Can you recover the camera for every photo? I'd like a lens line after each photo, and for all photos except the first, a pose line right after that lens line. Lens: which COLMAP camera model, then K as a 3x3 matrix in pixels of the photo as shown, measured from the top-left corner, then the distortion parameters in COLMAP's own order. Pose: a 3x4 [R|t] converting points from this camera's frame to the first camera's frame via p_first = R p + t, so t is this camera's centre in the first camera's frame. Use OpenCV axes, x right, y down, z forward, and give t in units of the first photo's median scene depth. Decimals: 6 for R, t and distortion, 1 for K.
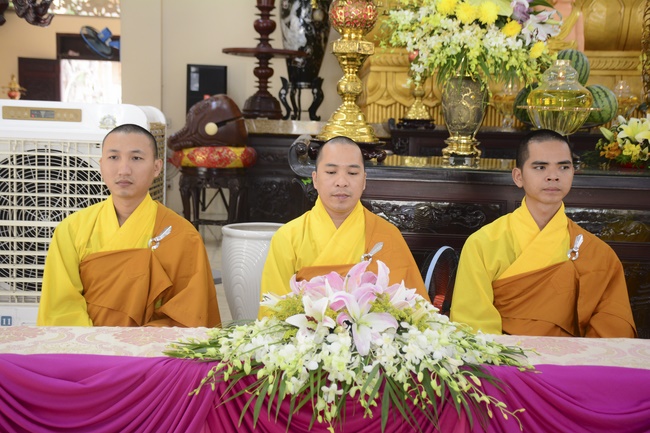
lens RADIAL K [[918.9, 0, 321.9], [0, 918.9, 216.4], [0, 0, 1]] dist [0.214050, 0.000000]
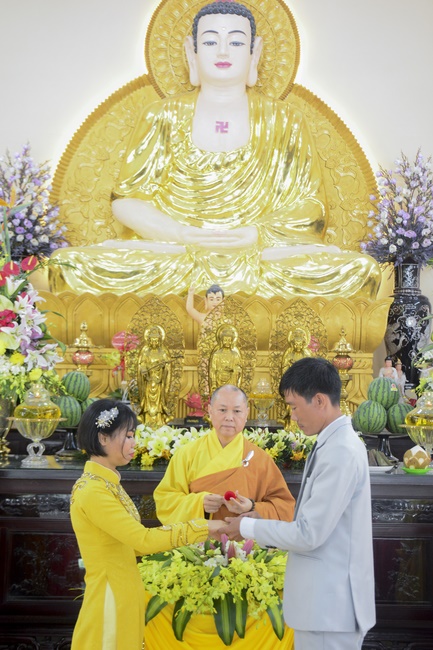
lens RADIAL K [[1074.0, 0, 218.1], [0, 1074.0, 315.5], [0, 0, 1]] dist [0.191584, 0.000000]
pose [[0.999847, -0.011121, 0.013511, 0.474246], [0.013319, 0.984425, -0.175302, 0.014910], [-0.011351, 0.175455, 0.984422, -0.549653]]
